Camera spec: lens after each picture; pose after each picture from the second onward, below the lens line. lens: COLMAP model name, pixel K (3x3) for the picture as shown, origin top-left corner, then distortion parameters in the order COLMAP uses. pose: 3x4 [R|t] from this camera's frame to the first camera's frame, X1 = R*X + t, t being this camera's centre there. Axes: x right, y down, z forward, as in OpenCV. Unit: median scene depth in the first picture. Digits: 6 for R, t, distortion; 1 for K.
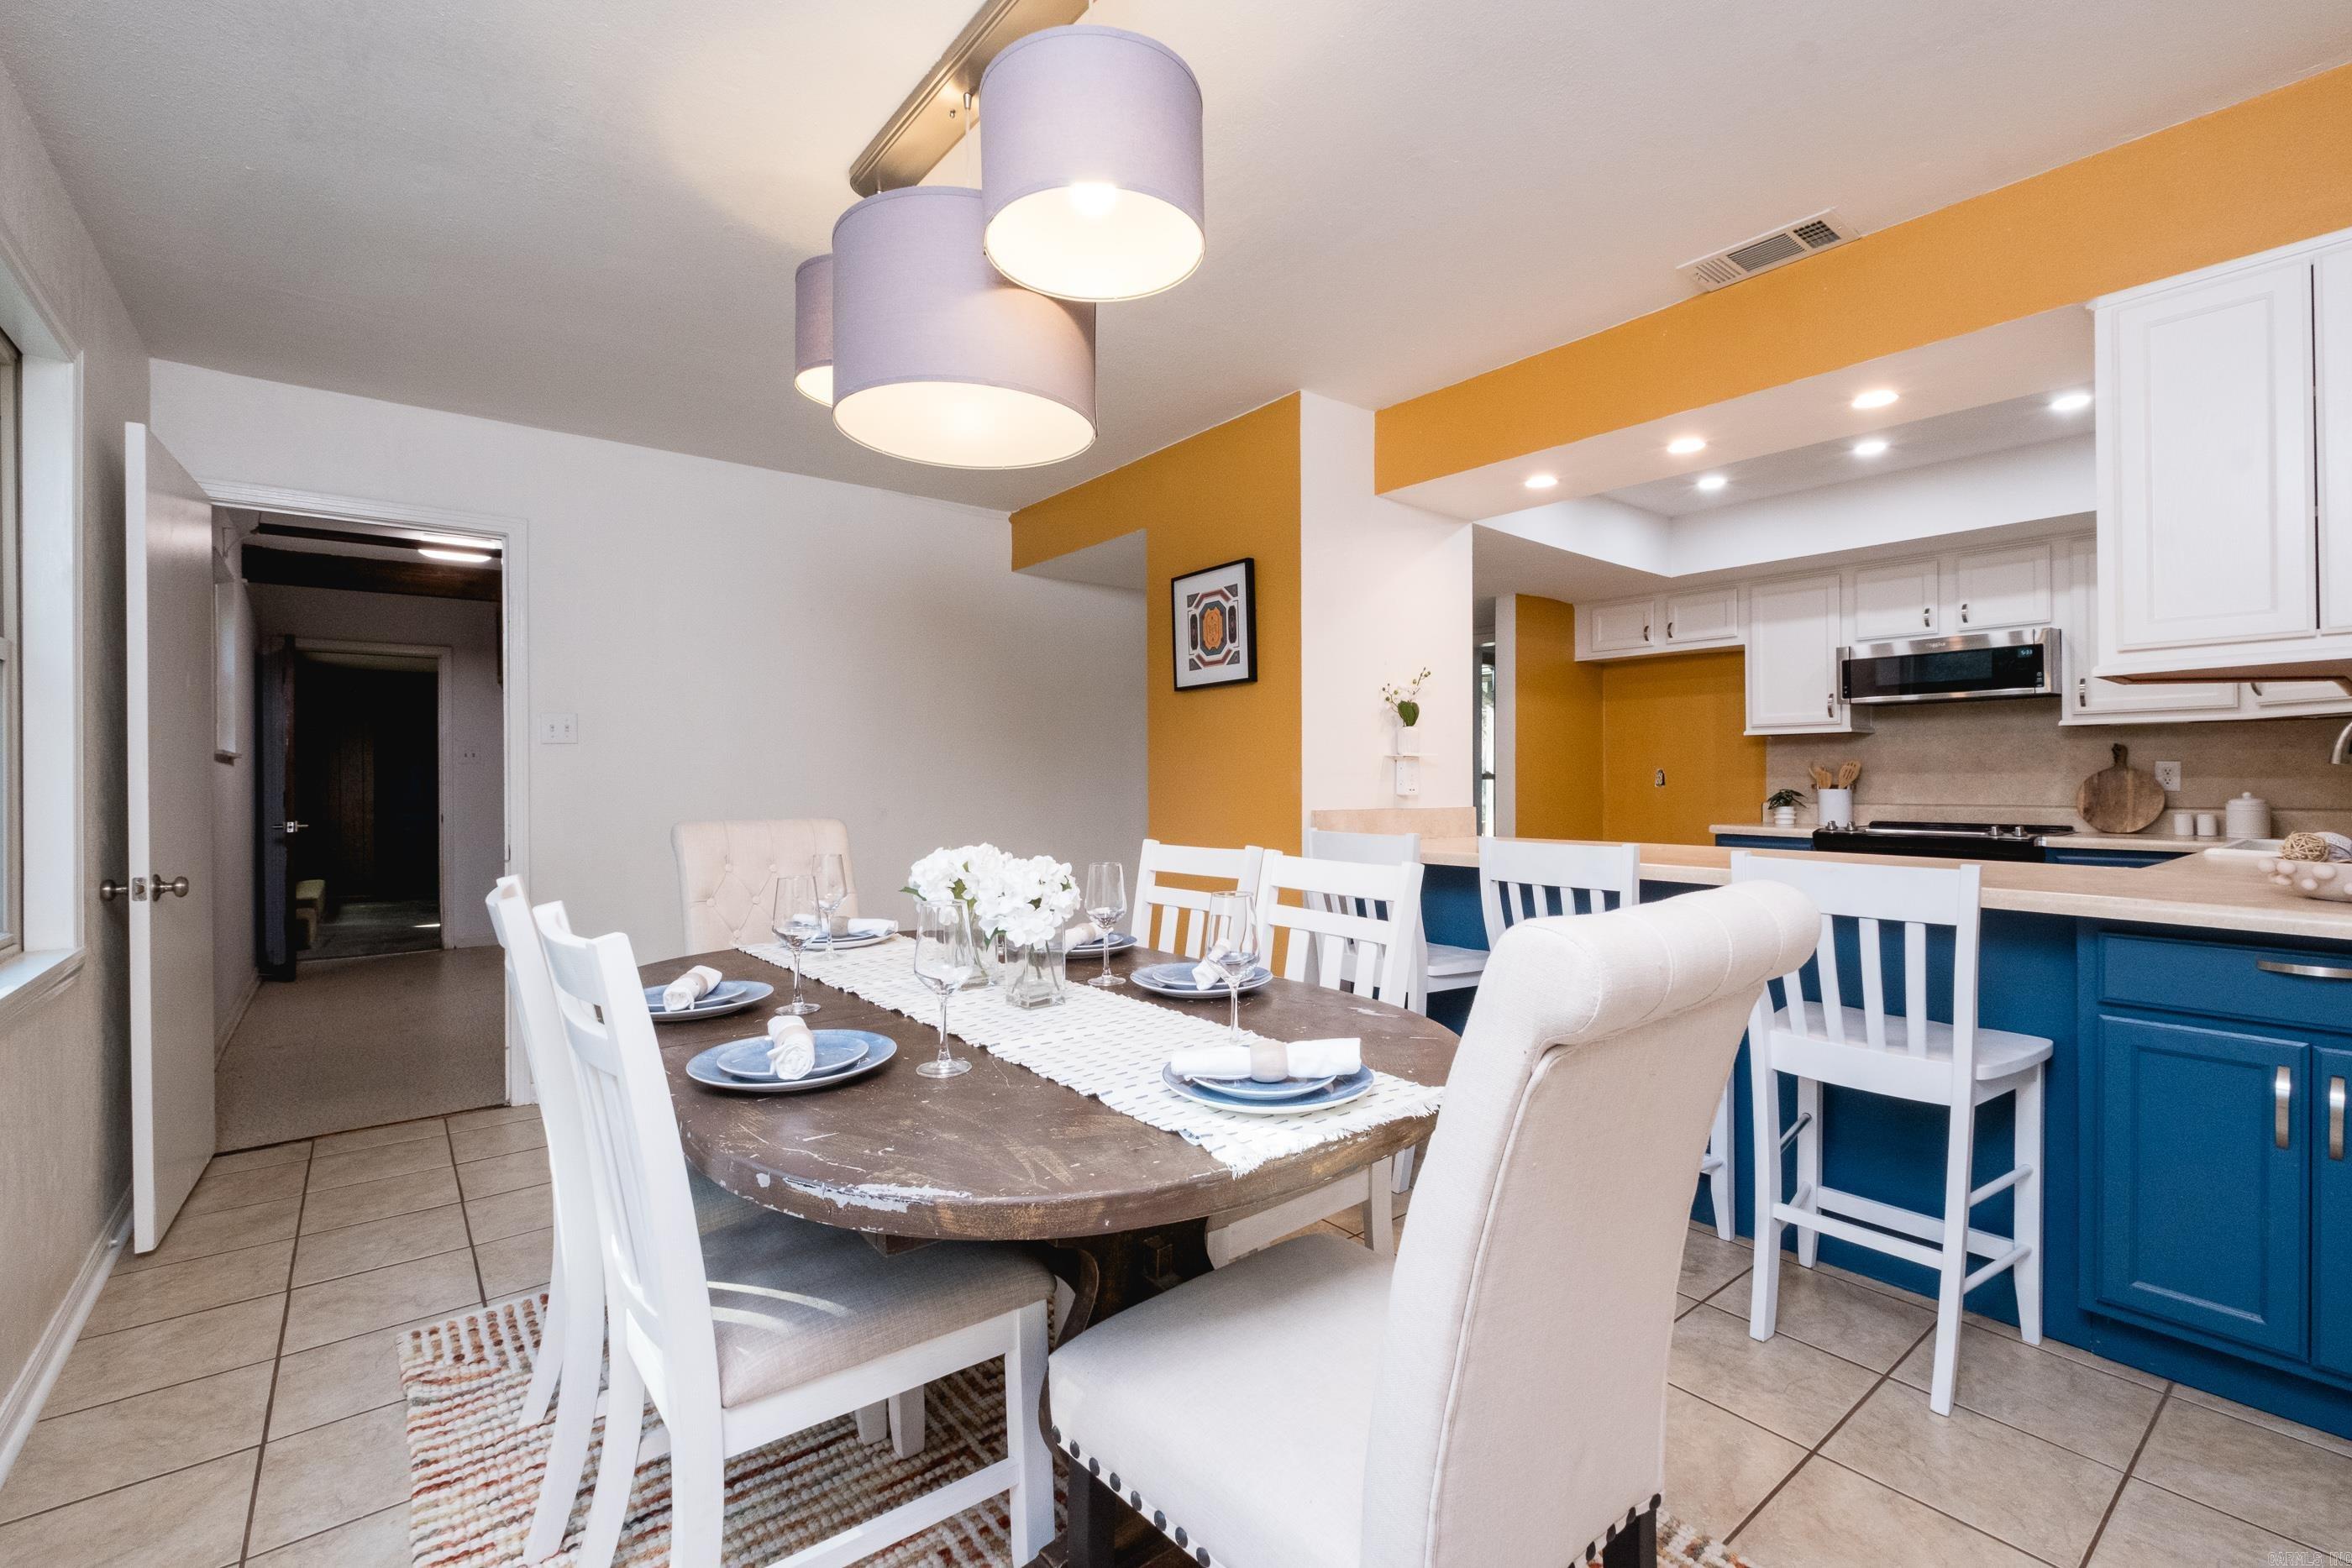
lens RADIAL K [[1028.4, 0, 1161.8], [0, 1028.4, 772.4], [0, 0, 1]] dist [0.006011, -0.004042]
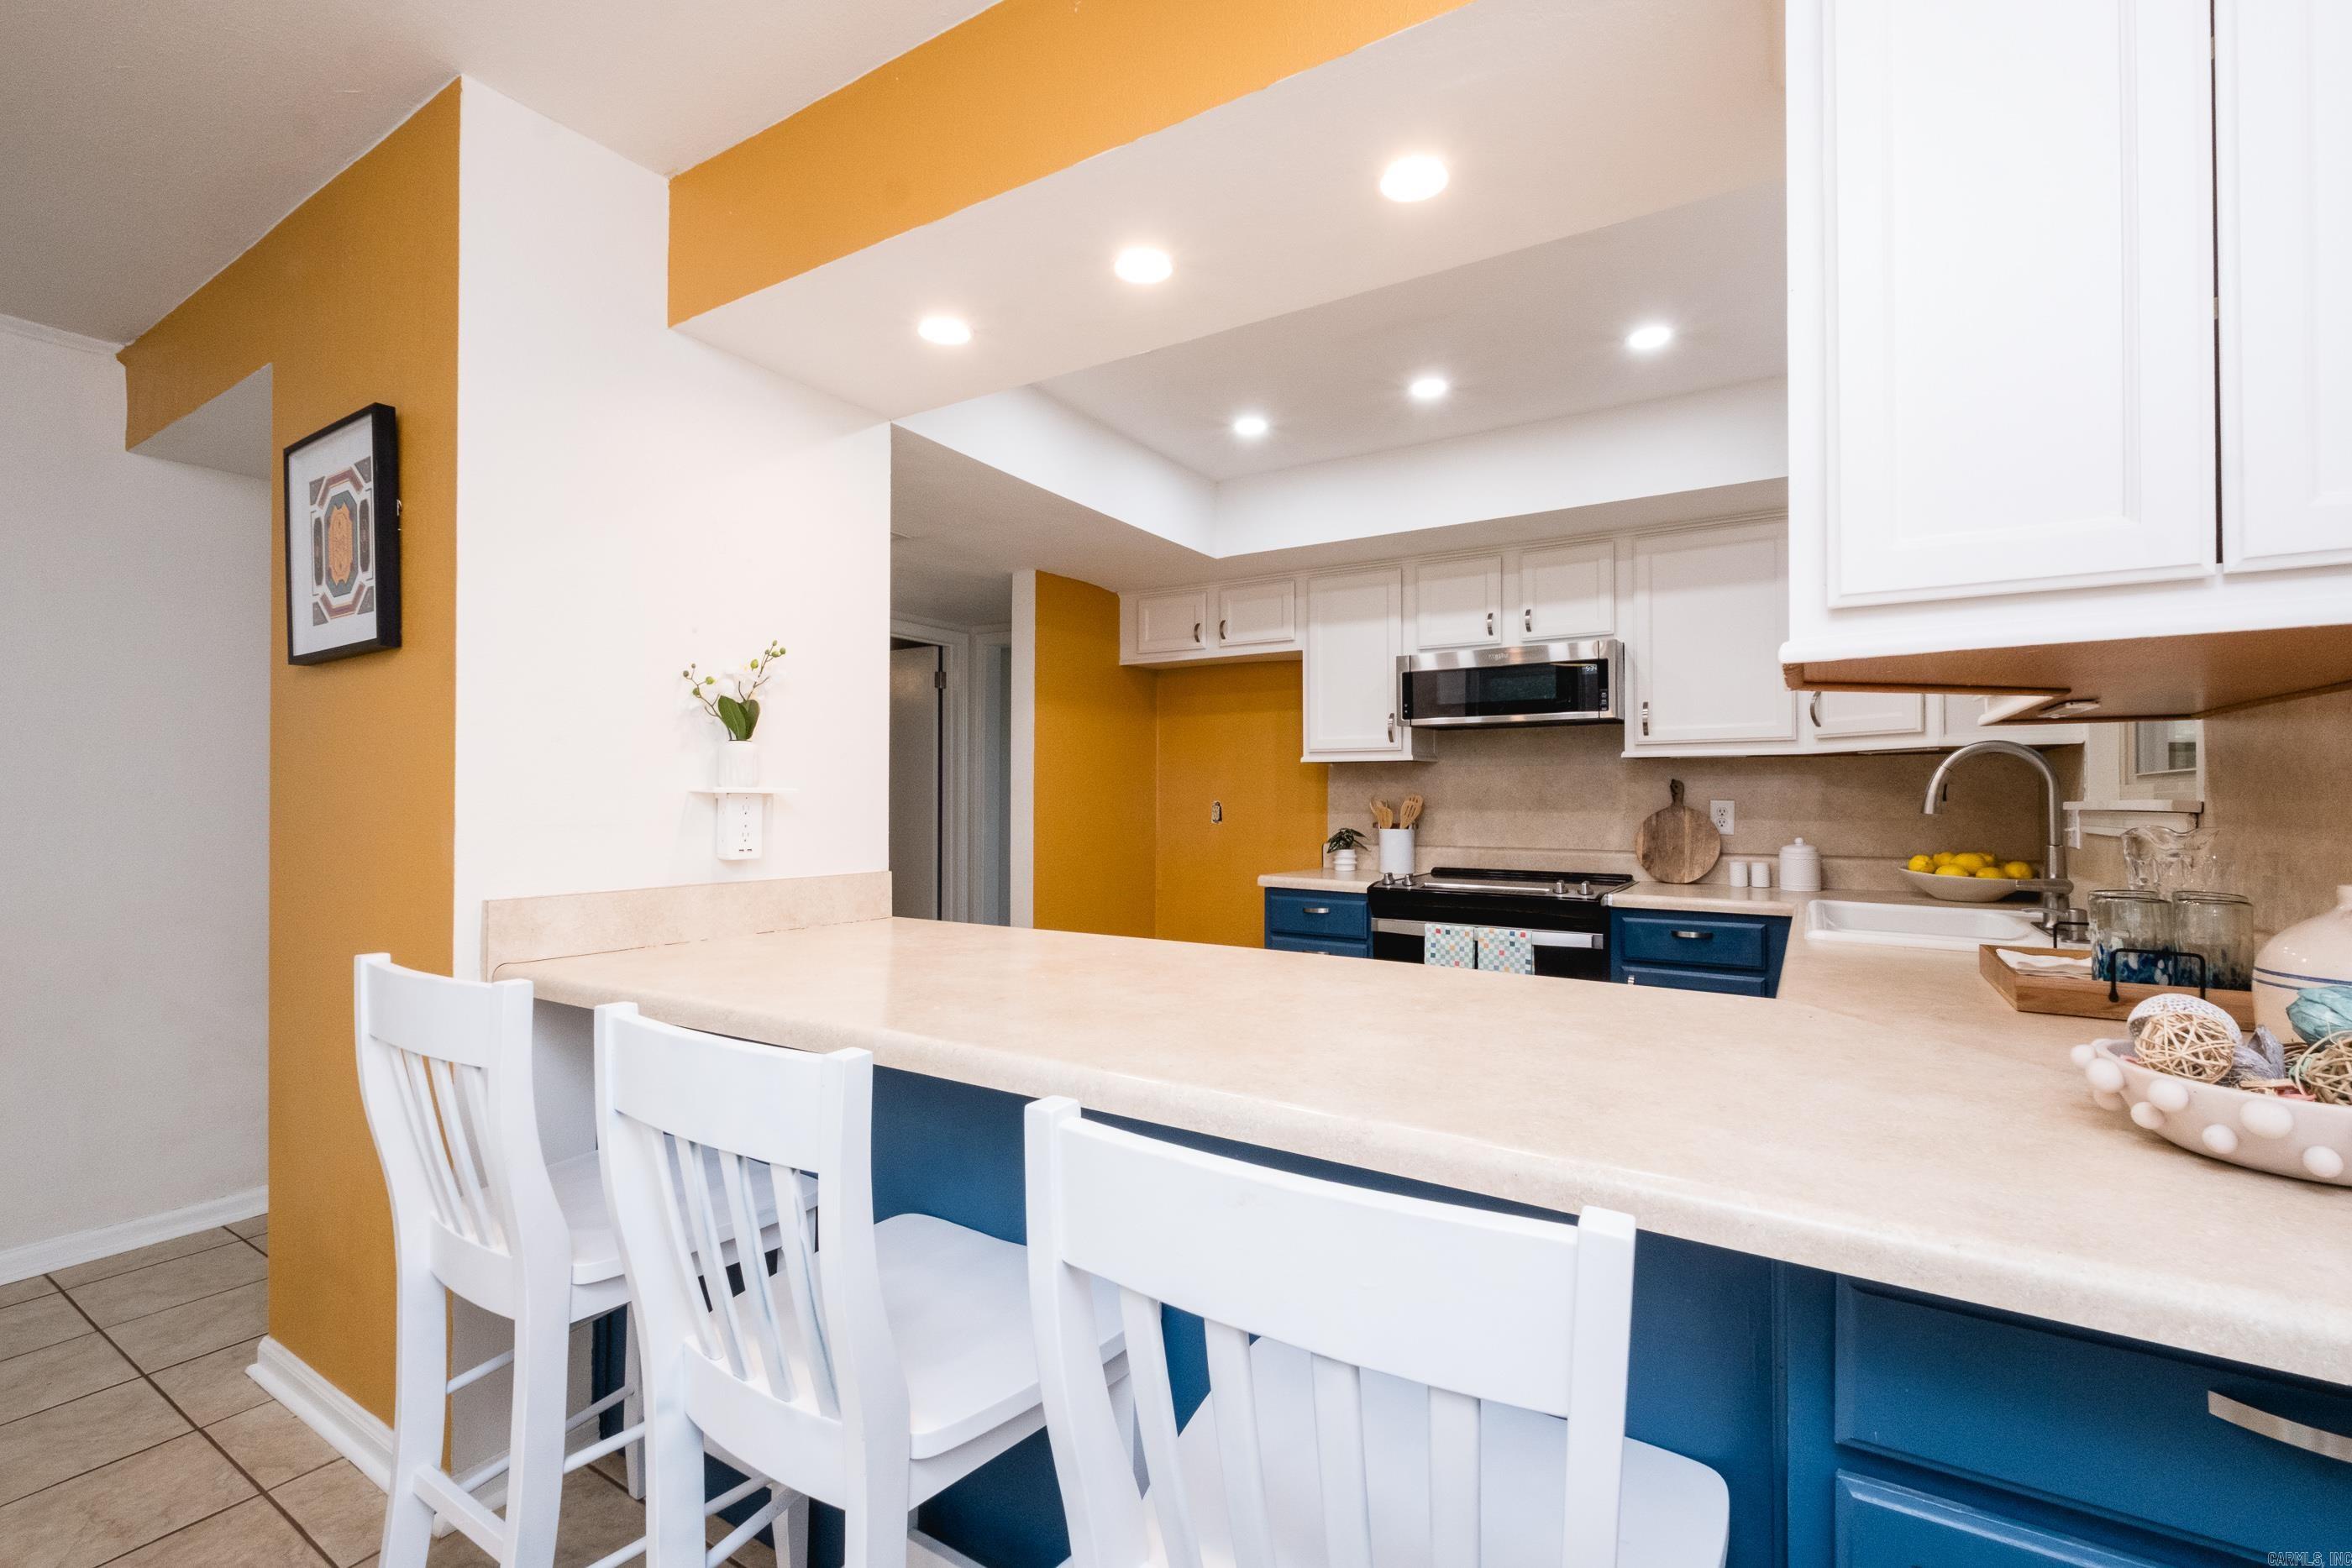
lens RADIAL K [[1028.4, 0, 1180.8], [0, 1028.4, 779.8], [0, 0, 1]] dist [0.006011, -0.004042]
pose [[0.939789, 0.008898, 0.341639, 0.239487], [-0.006084, 0.999938, -0.009307, -0.016718], [-0.341700, 0.006668, 0.939785, 0.325269]]
